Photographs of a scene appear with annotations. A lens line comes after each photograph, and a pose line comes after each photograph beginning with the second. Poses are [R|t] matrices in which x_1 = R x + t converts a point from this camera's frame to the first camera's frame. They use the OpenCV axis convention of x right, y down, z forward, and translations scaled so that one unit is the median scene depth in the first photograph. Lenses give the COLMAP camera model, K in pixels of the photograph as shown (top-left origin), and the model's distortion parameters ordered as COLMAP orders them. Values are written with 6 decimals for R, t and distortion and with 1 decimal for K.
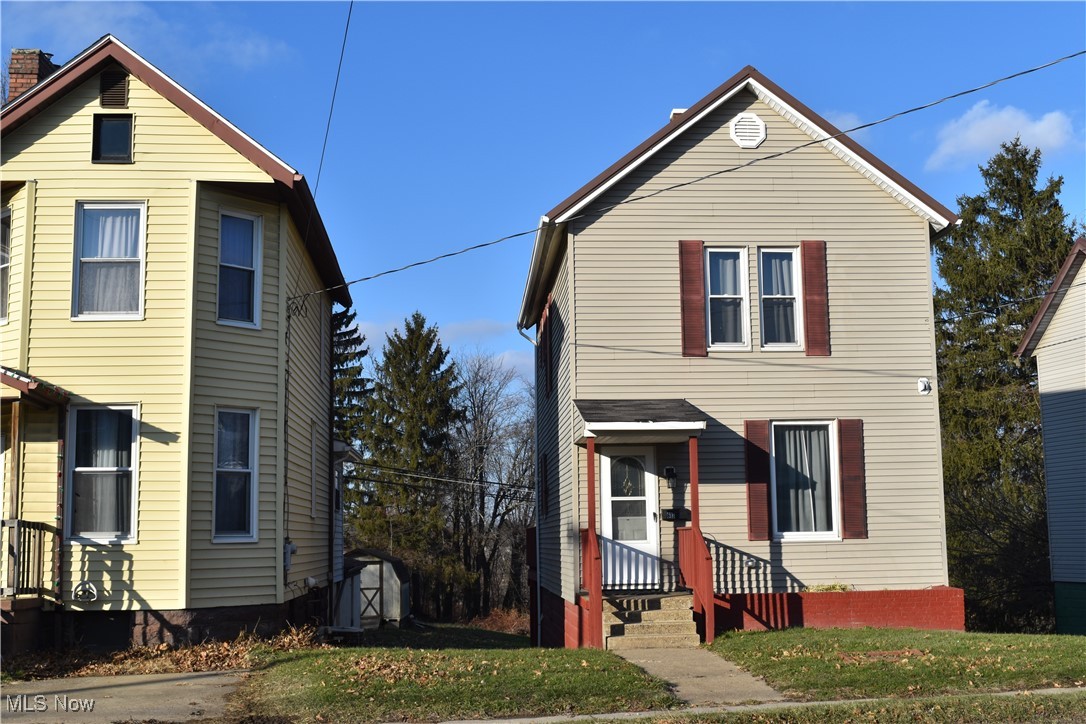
lens RADIAL K [[1321.1, 0, 544.5], [0, 1321.1, 359.9], [0, 0, 1]] dist [-0.063937, 0.000000]
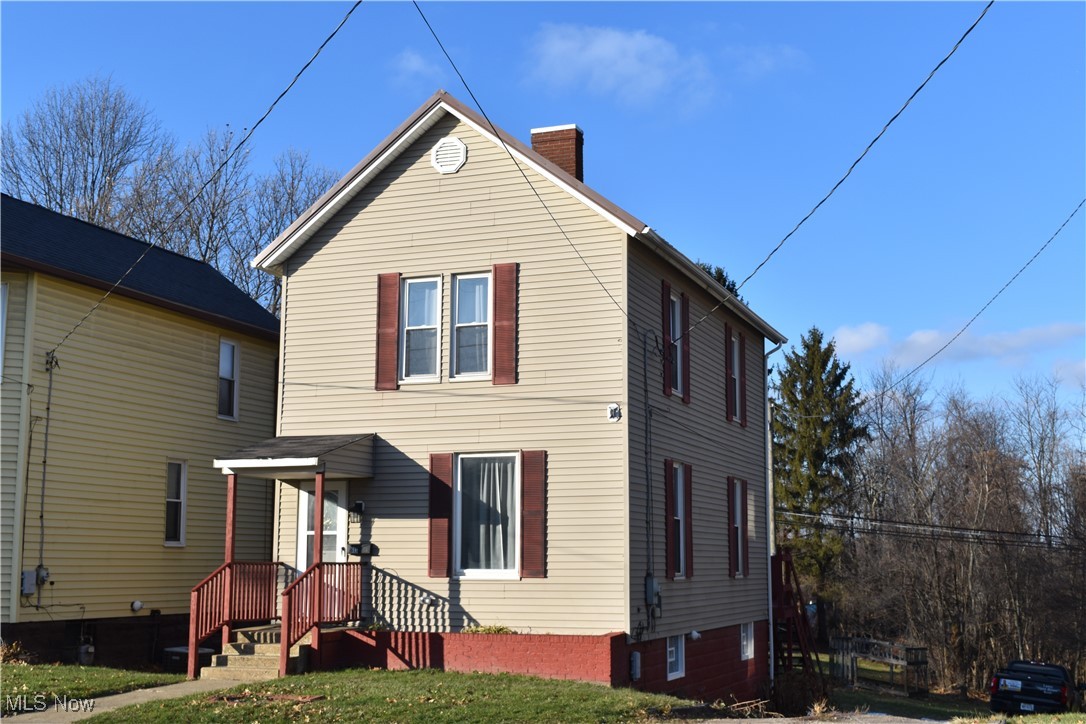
lens RADIAL K [[1345.1, 0, 543.4], [0, 1345.1, 360.6], [0, 0, 1]] dist [-0.056345, 0.000000]
pose [[0.909028, -0.046104, -0.414178, 0.640669], [0.041259, 0.998935, -0.020642, 0.000917], [0.414688, 0.001675, 0.909962, 0.127919]]
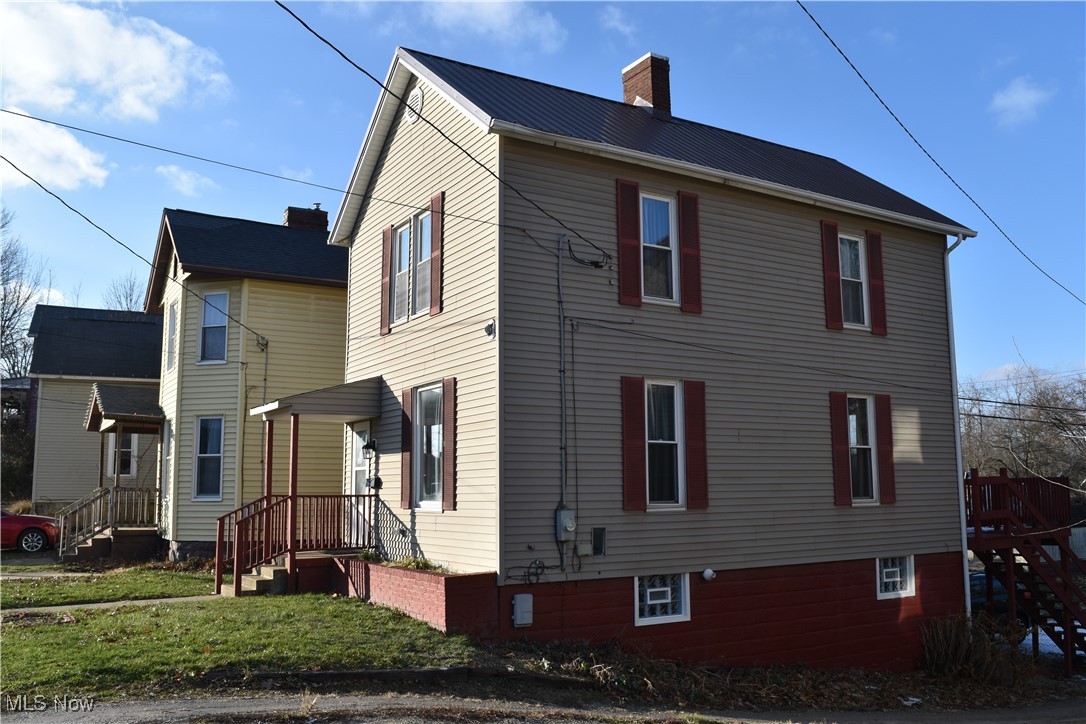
lens RADIAL K [[922.6, 0, 540.9], [0, 922.6, 366.2], [0, 0, 1]] dist [-0.087981, -0.001385]
pose [[0.457614, -0.109554, -0.882376, 0.825526], [0.121776, 0.990751, -0.059855, 0.082465], [0.880773, -0.080062, 0.466722, 0.760265]]
